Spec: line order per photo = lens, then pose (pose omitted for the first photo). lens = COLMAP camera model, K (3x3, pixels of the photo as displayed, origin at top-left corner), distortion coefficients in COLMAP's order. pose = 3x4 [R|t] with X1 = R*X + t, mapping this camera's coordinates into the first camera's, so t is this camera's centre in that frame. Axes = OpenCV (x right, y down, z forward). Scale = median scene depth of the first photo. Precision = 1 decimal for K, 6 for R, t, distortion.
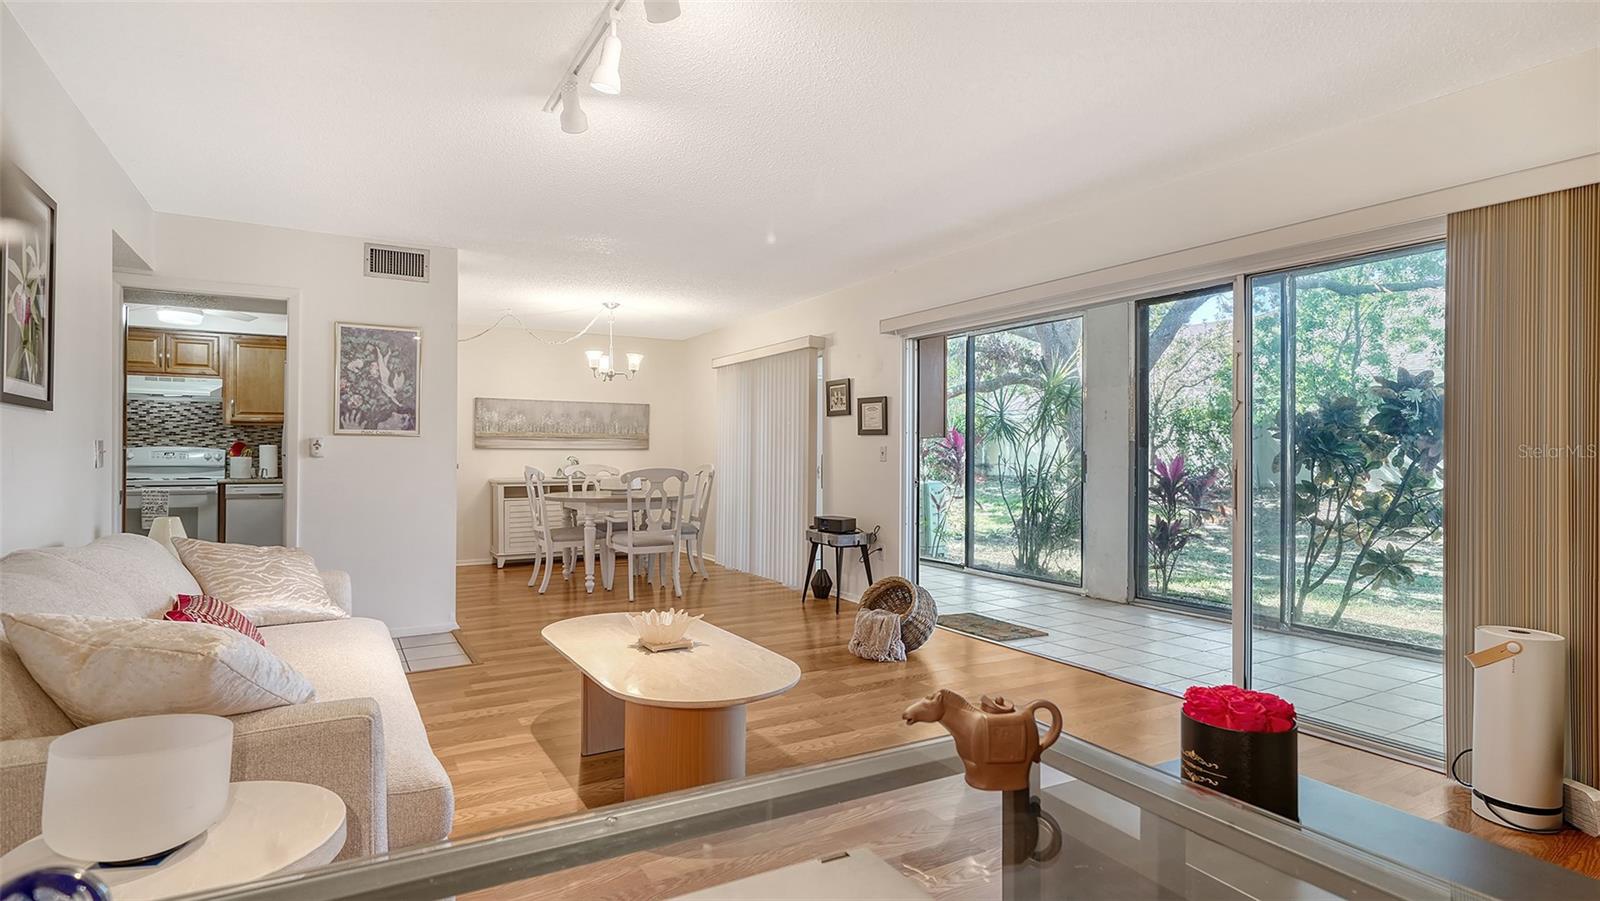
lens RADIAL K [[800.7, 0, 791.7], [0, 800.7, 457.3], [0, 0, 1]] dist [-0.002238, -0.000995]
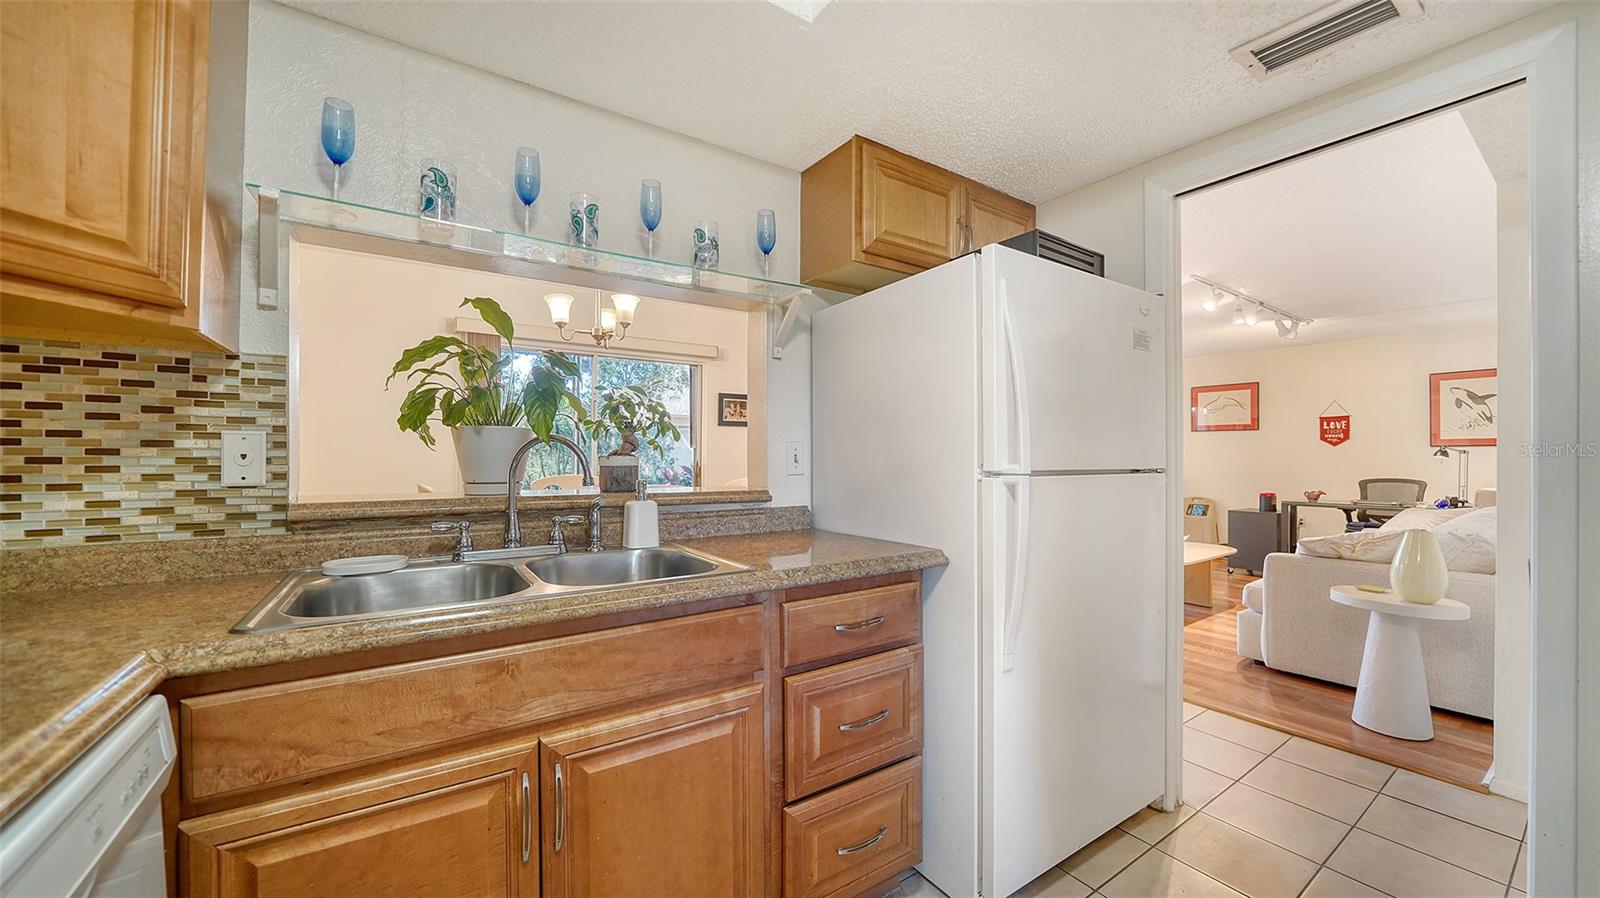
lens RADIAL K [[601.6, 0, 810.7], [0, 601.6, 459.9], [0, 0, 1]] dist [-0.007304, -0.000580]
pose [[-0.093482, -0.005395, 0.995606, -0.778955], [0.003656, 0.999977, 0.005762, -0.009758], [-0.995614, 0.004178, -0.093460, 0.975803]]
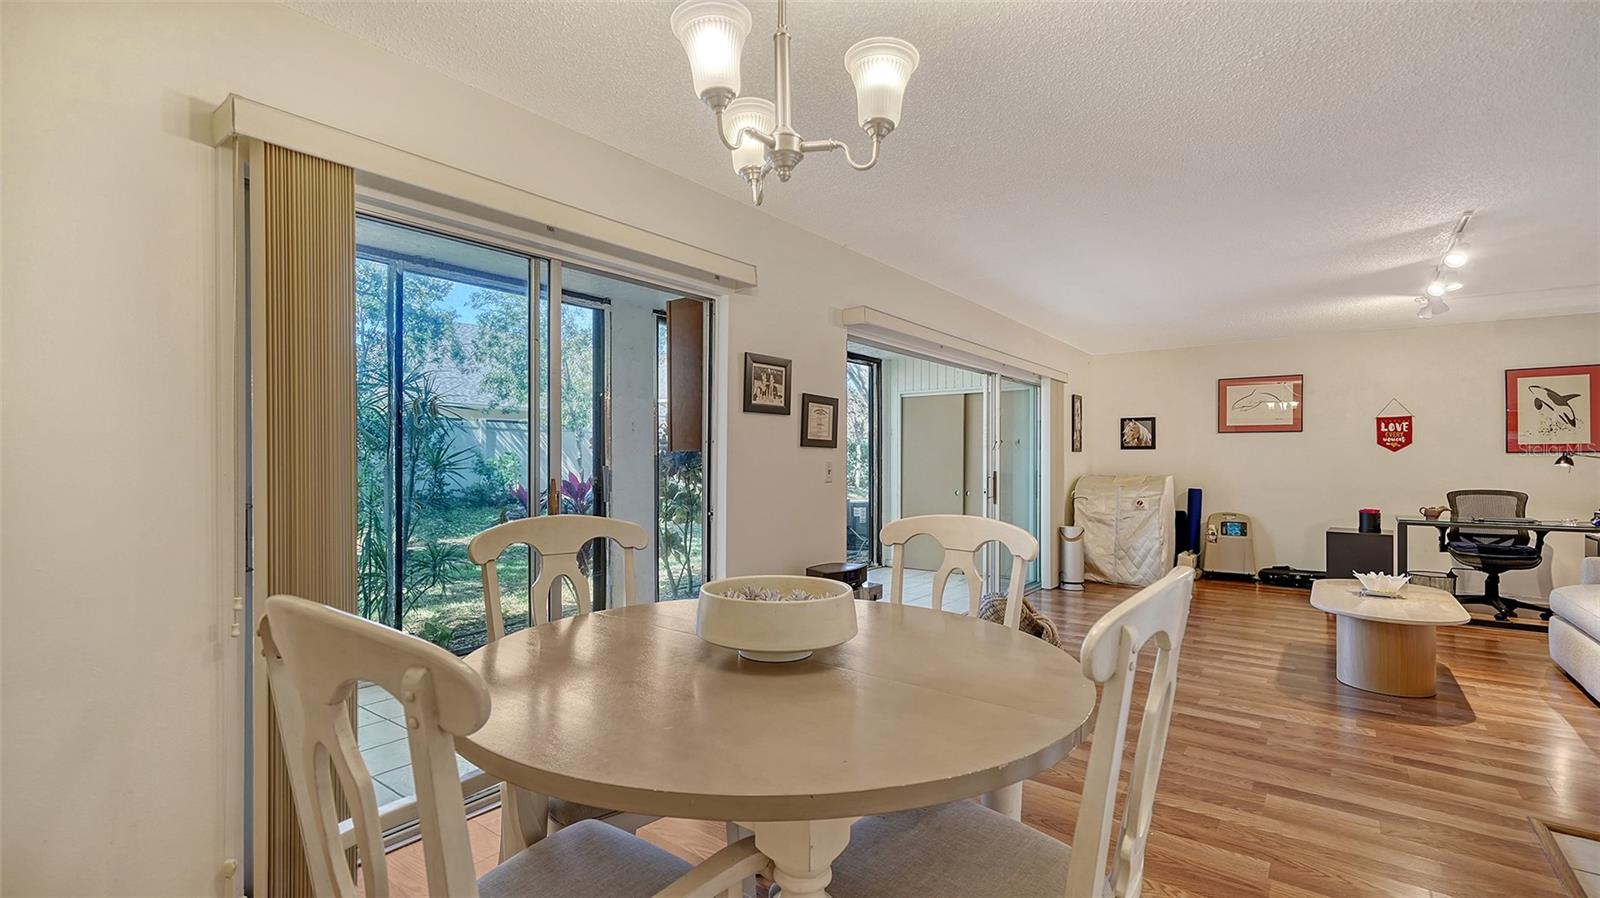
lens RADIAL K [[705.3, 0, 800.0], [0, 705.3, 461.4], [0, 0, 1]] dist [0.000603, 0.000225]
pose [[-0.383378, -0.002724, 0.923588, -0.463341], [0.002751, 0.999988, 0.004091, -0.016648], [-0.923587, 0.004110, -0.383366, 1.190506]]
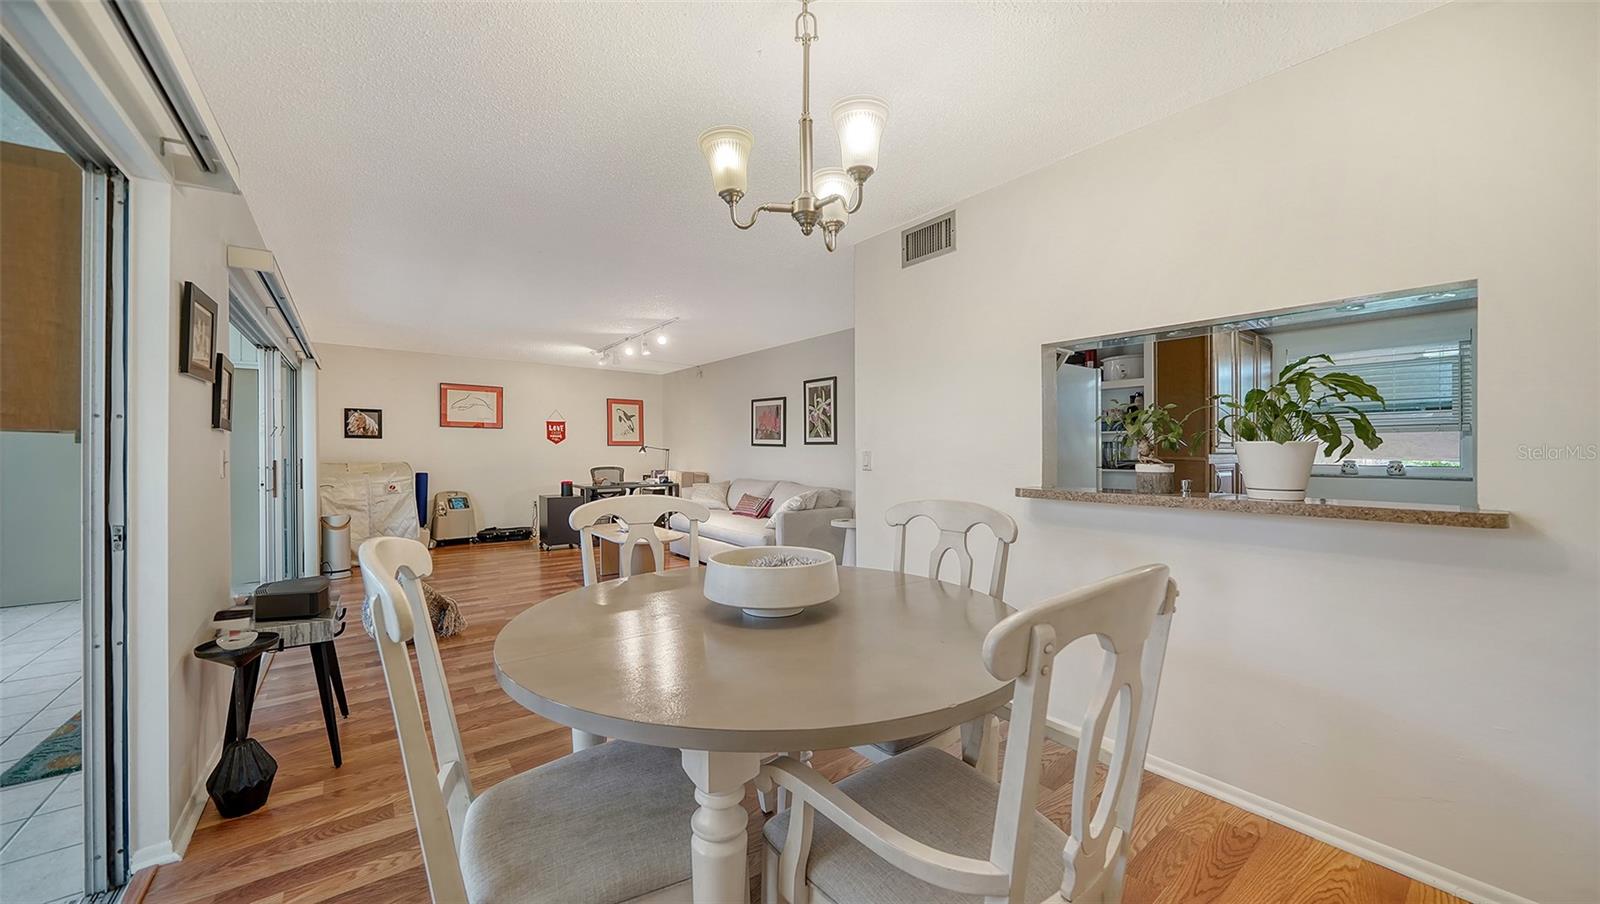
lens RADIAL K [[562.6, 0, 807.1], [0, 562.6, 459.9], [0, 0, 1]] dist [-0.003515, -0.000228]
pose [[-0.988594, -0.003786, -0.150557, -0.212044], [-0.006890, 0.999774, 0.020103, -0.017523], [0.150447, 0.020911, -0.988397, 1.342714]]
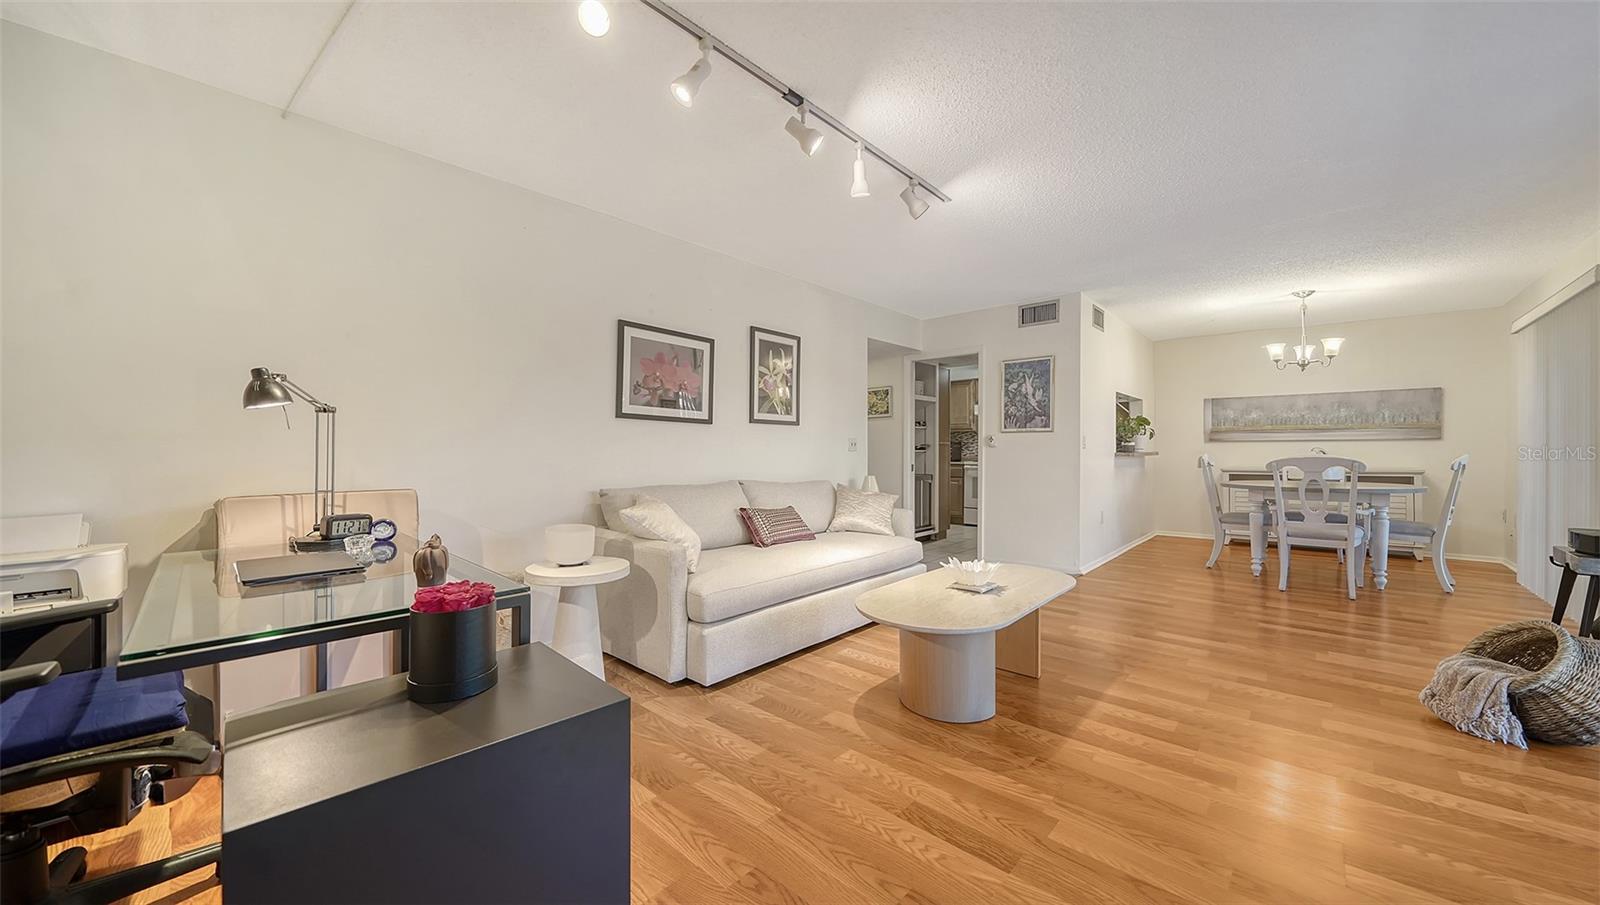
lens RADIAL K [[562.6, 0, 796.5], [0, 562.6, 444.4], [0, 0, 1]] dist [-0.003515, -0.000228]
pose [[0.295211, -0.017797, -0.955266, 0.280968], [-0.001431, 0.999817, -0.019069, 0.012718], [0.955431, 0.006996, 0.295131, 0.215544]]
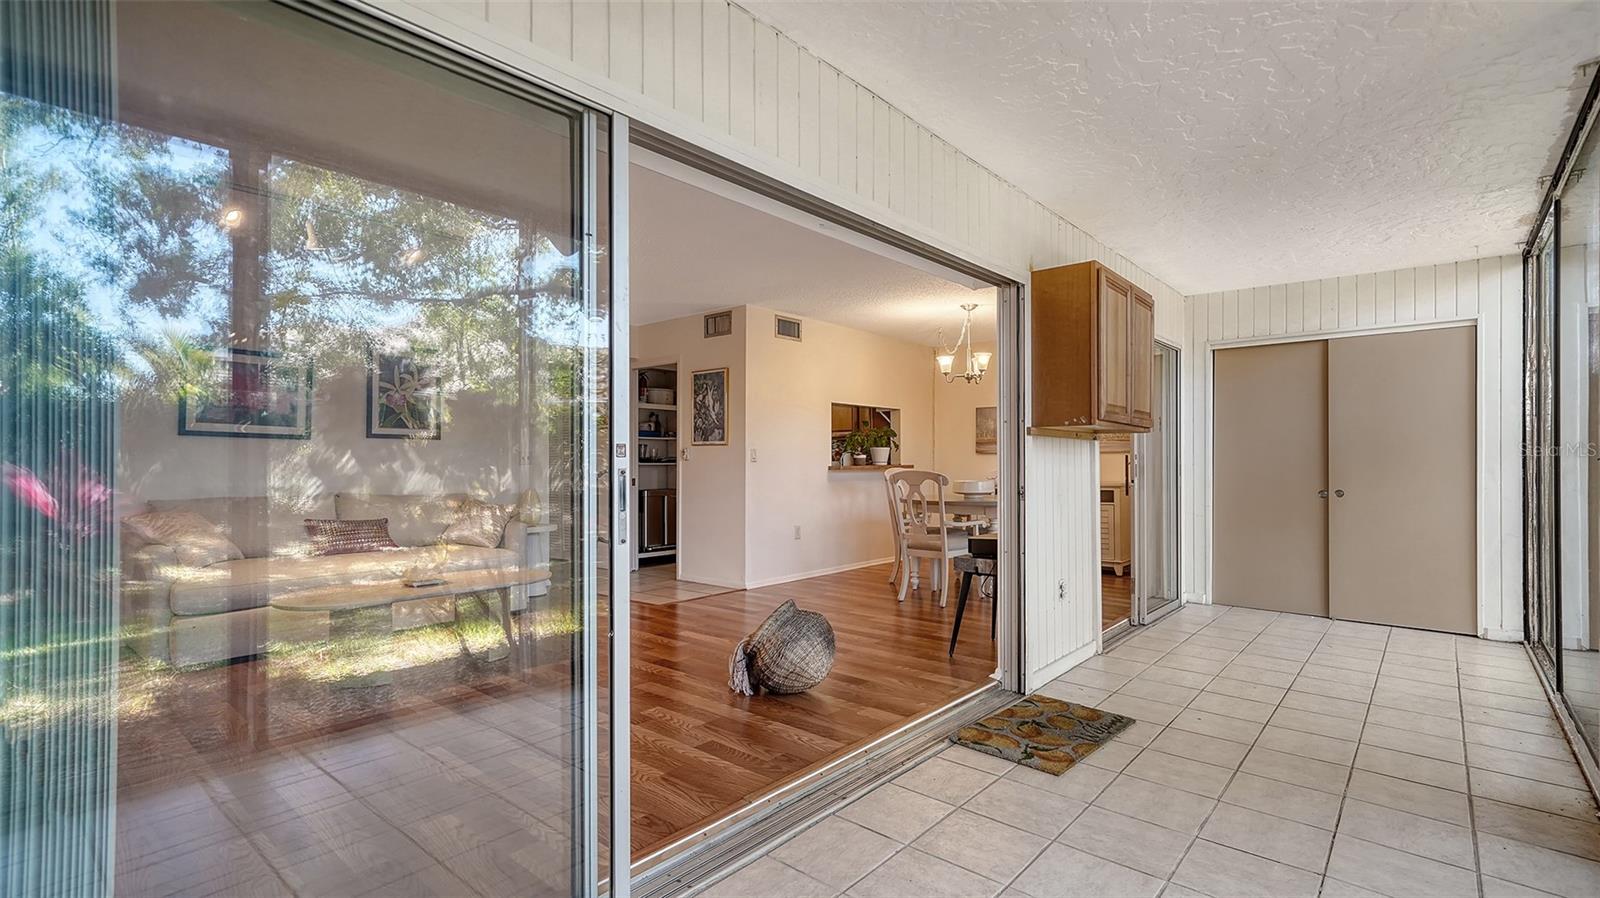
lens RADIAL K [[725.4, 0, 794.1], [0, 725.4, 460.1], [0, 0, 1]] dist [-0.001249, -0.000185]
pose [[0.322726, -0.005835, -0.946474, 0.616294], [-0.001385, 0.999977, -0.006637, 0.006810], [0.946491, 0.003453, 0.322711, 0.558299]]
